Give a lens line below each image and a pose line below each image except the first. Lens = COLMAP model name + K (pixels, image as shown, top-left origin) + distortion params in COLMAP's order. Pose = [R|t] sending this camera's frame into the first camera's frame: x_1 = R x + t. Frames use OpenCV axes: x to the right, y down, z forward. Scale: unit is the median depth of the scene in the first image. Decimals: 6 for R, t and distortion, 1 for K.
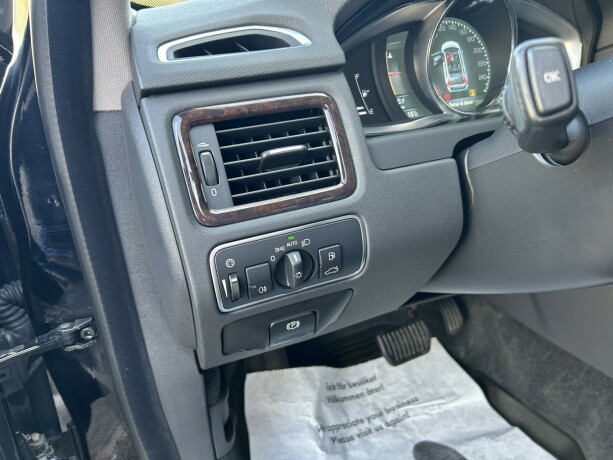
lens RADIAL K [[481.7, 0, 300.0], [0, 481.7, 227.8], [0, 0, 1]] dist [0.035723, -0.069347]
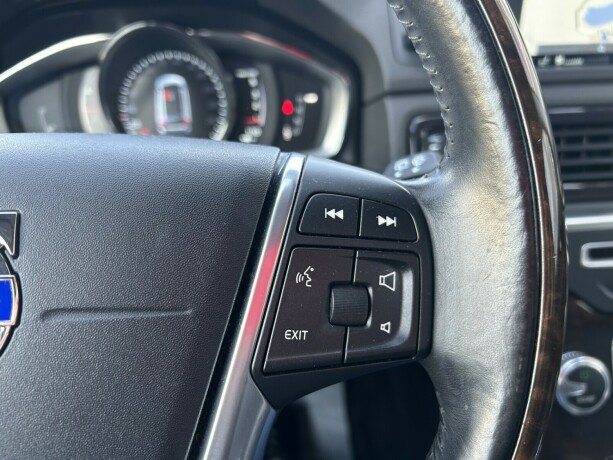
lens RADIAL K [[486.7, 0, 306.5], [0, 486.7, 230.0], [0, 0, 1]] dist [-0.010652, -0.007772]
pose [[0.925217, 0.217686, -0.310782, 0.875285], [-0.175921, 0.971809, 0.156972, -0.295054], [0.336191, -0.090560, 0.937430, 0.218353]]
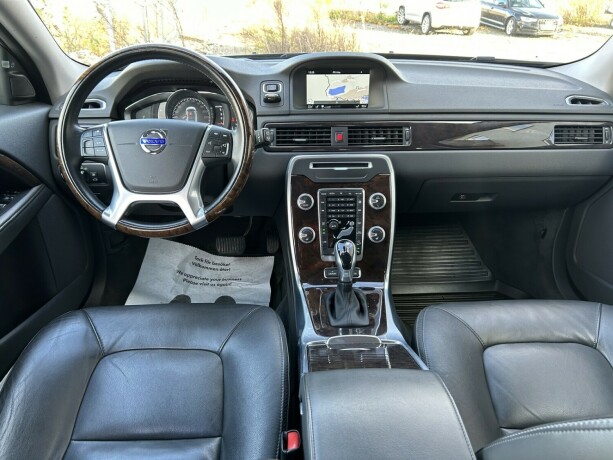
lens RADIAL K [[475.7, 0, 305.0], [0, 475.7, 227.9], [0, 0, 1]] dist [0.036752, -0.064548]
pose [[0.906741, 0.246586, -0.342077, 1.810409], [-0.216205, 0.968323, 0.124921, -0.214679], [0.362045, -0.039312, 0.931331, -1.073021]]
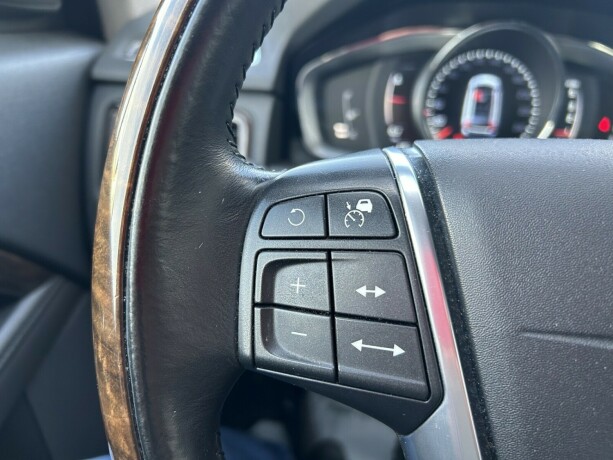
lens RADIAL K [[481.7, 0, 300.0], [0, 481.7, 227.8], [0, 0, 1]] dist [0.035723, -0.069347]
pose [[0.835306, 0.358536, -0.416793, 0.484437], [-0.302709, 0.932769, 0.195725, -0.204637], [0.458946, -0.037323, 0.887680, 0.079613]]
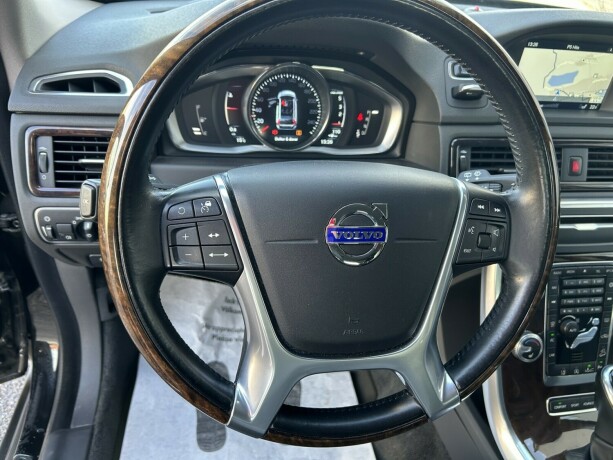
lens RADIAL K [[475.7, 0, 305.0], [0, 475.7, 227.9], [0, 0, 1]] dist [0.036752, -0.064548]
pose [[0.949162, 0.282991, -0.137866, 0.638536], [-0.249482, 0.943346, 0.218763, -0.327778], [0.191964, -0.173246, 0.965989, -0.314905]]
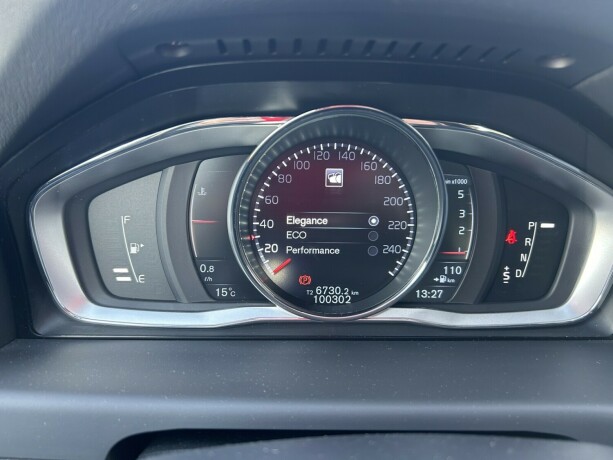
lens RADIAL K [[475.7, 0, 305.0], [0, 475.7, 227.9], [0, 0, 1]] dist [0.036752, -0.064548]
pose [[0.913757, 0.254502, -0.316664, 0.465476], [-0.237189, 0.967024, 0.092768, -0.372076], [0.329832, -0.009658, 0.943990, 0.461521]]
